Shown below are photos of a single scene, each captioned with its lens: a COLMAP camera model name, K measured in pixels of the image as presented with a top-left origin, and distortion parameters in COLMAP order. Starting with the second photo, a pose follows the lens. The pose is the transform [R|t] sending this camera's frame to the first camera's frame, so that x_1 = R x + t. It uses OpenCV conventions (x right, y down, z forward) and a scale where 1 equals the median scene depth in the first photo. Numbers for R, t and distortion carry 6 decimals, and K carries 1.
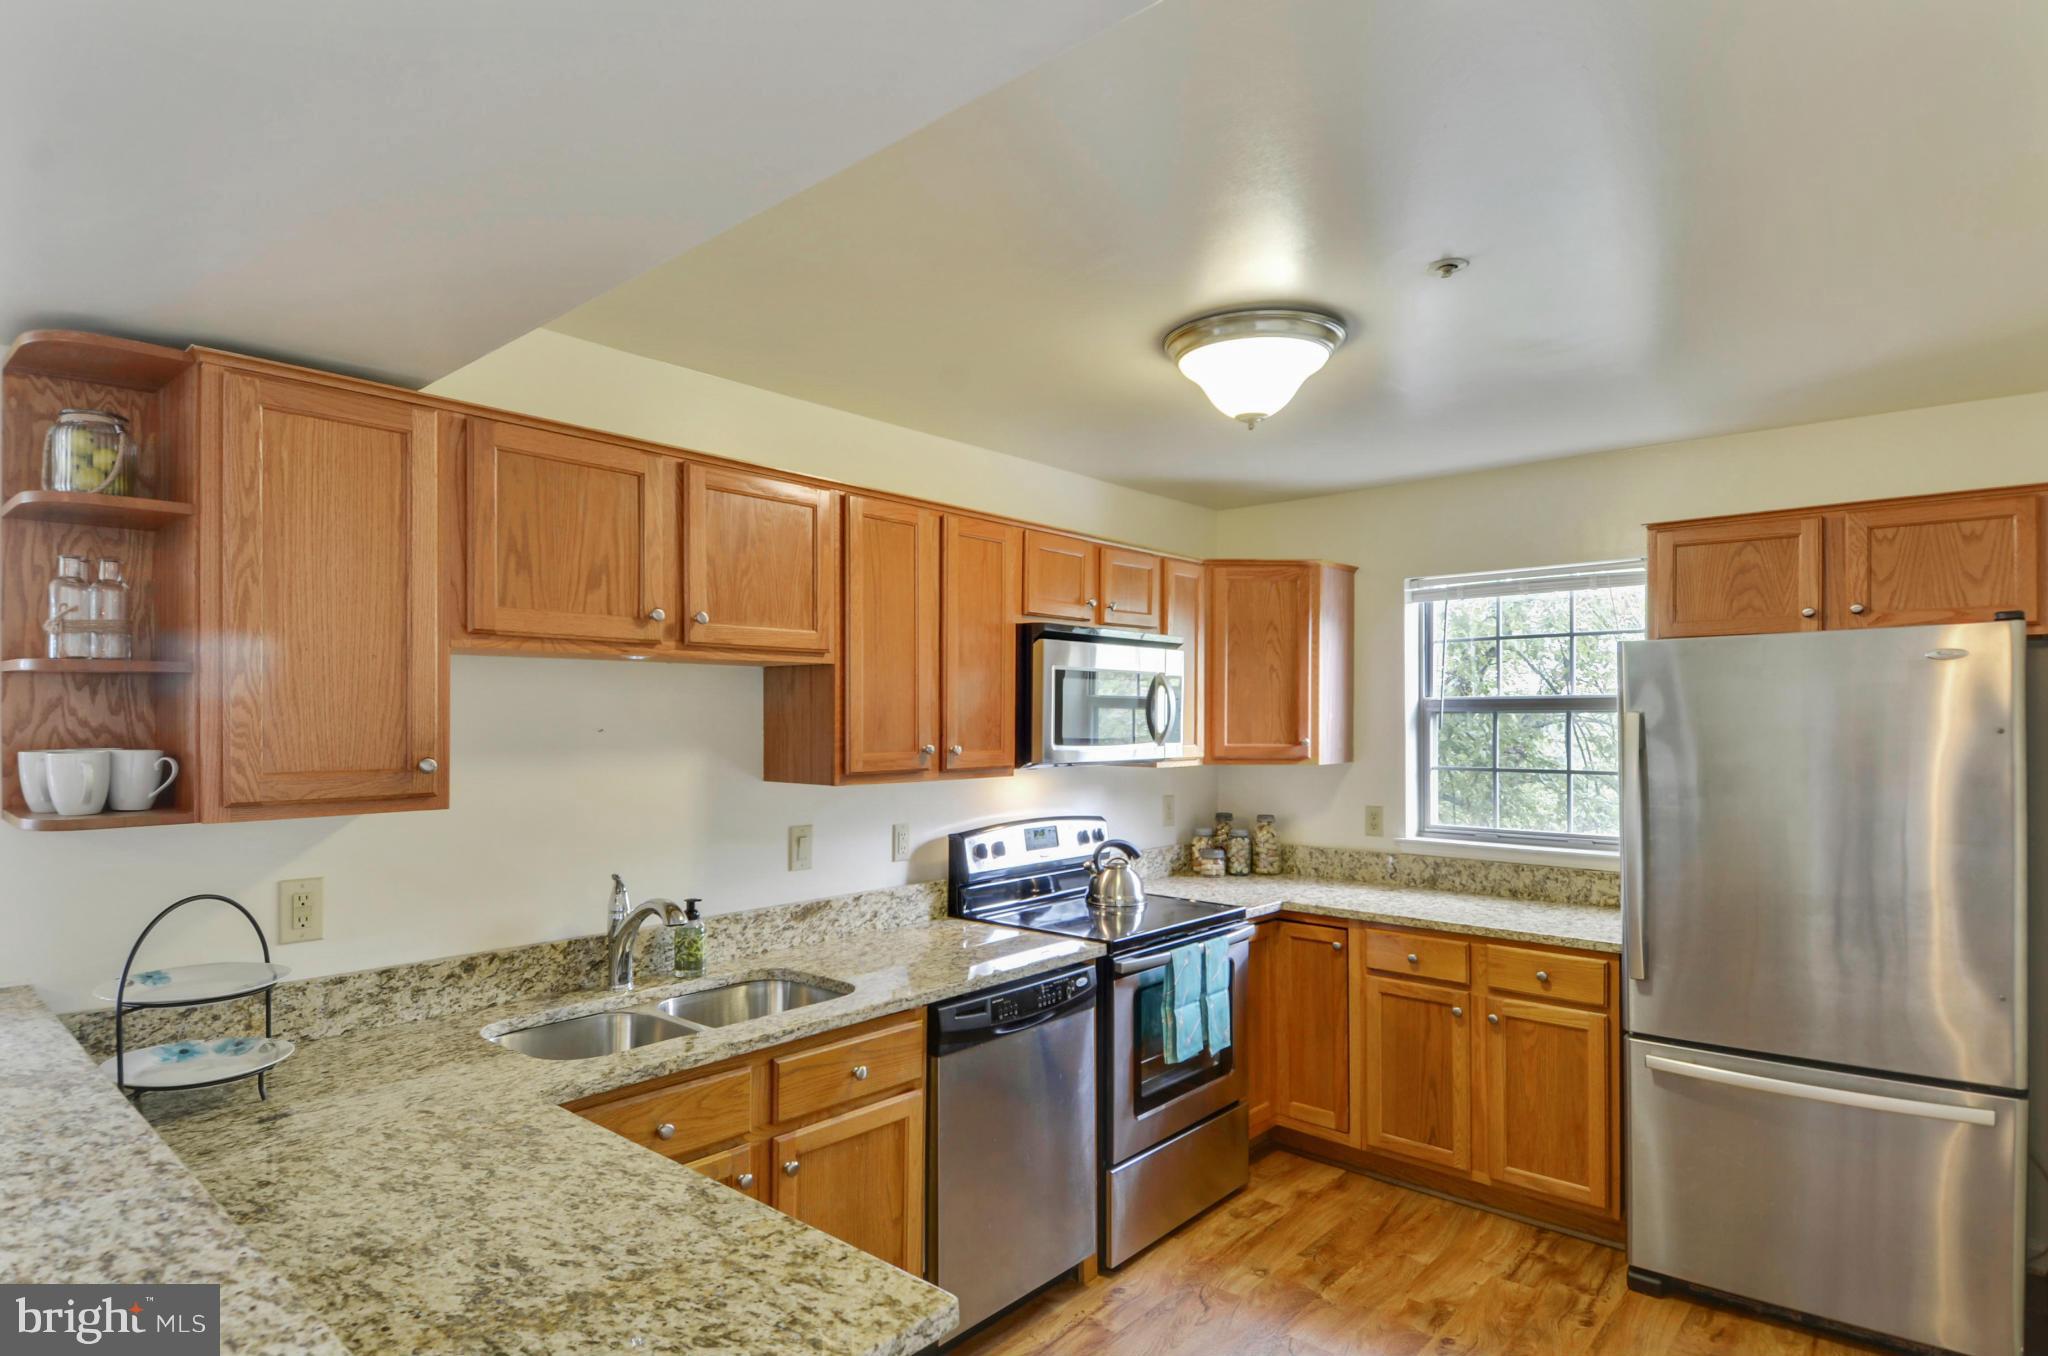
lens RADIAL K [[1076.6, 0, 974.3], [0, 1076.6, 710.7], [0, 0, 1]] dist [0.021851, -0.024357]
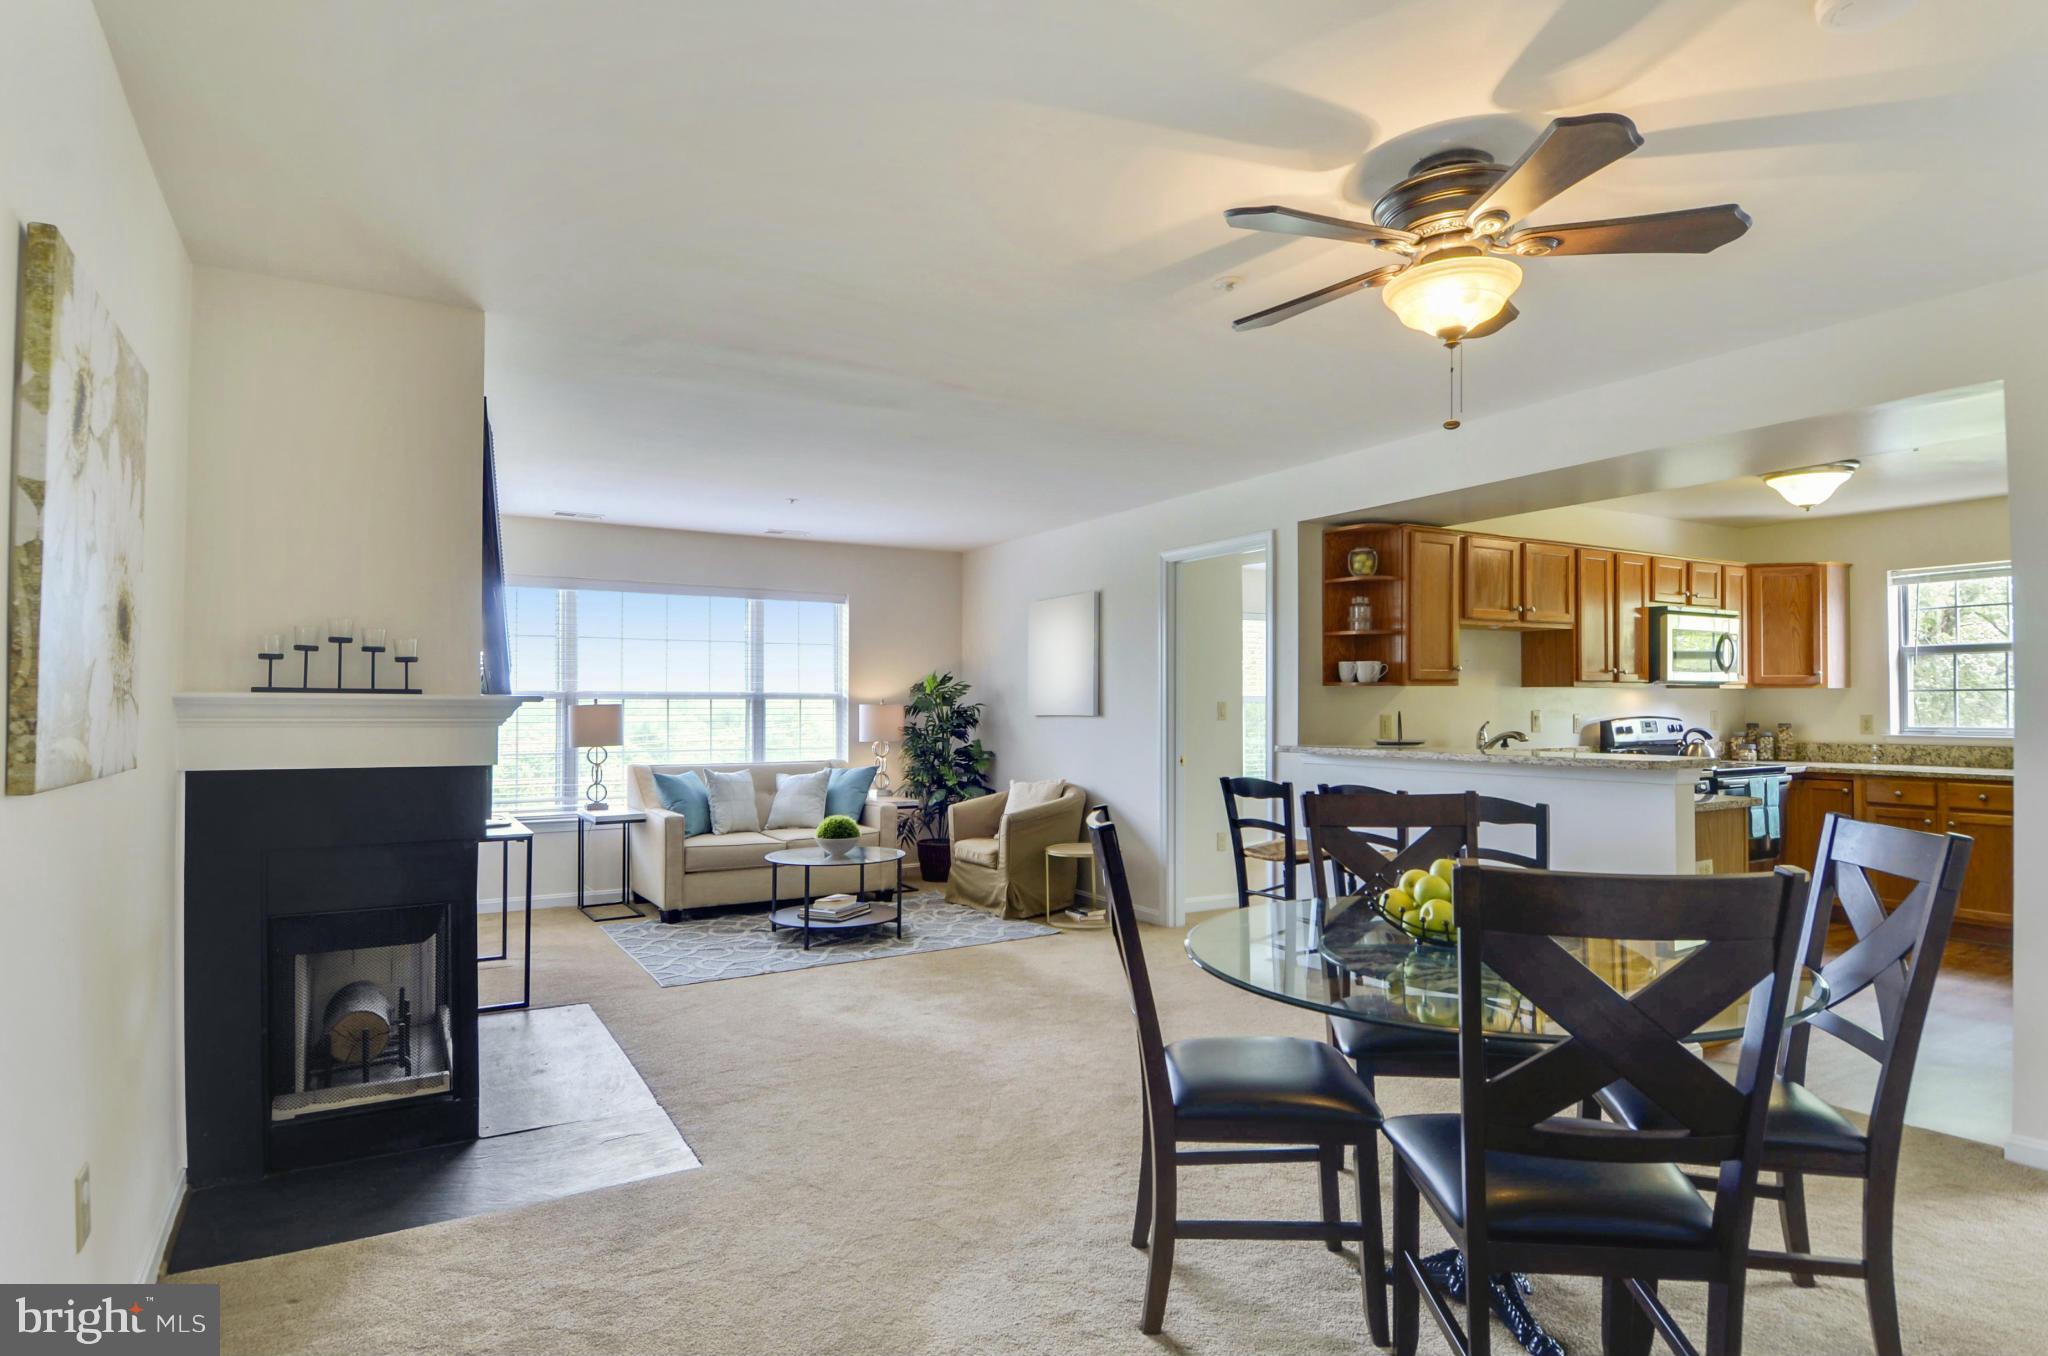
lens RADIAL K [[1076.6, 0, 1028.8], [0, 1076.6, 675.2], [0, 0, 1]] dist [0.021851, -0.024357]
pose [[0.961117, -0.007566, -0.276038, -0.435605], [0.003905, 0.999897, -0.013808, 0.055342], [0.276114, 0.012193, 0.961047, -1.010816]]
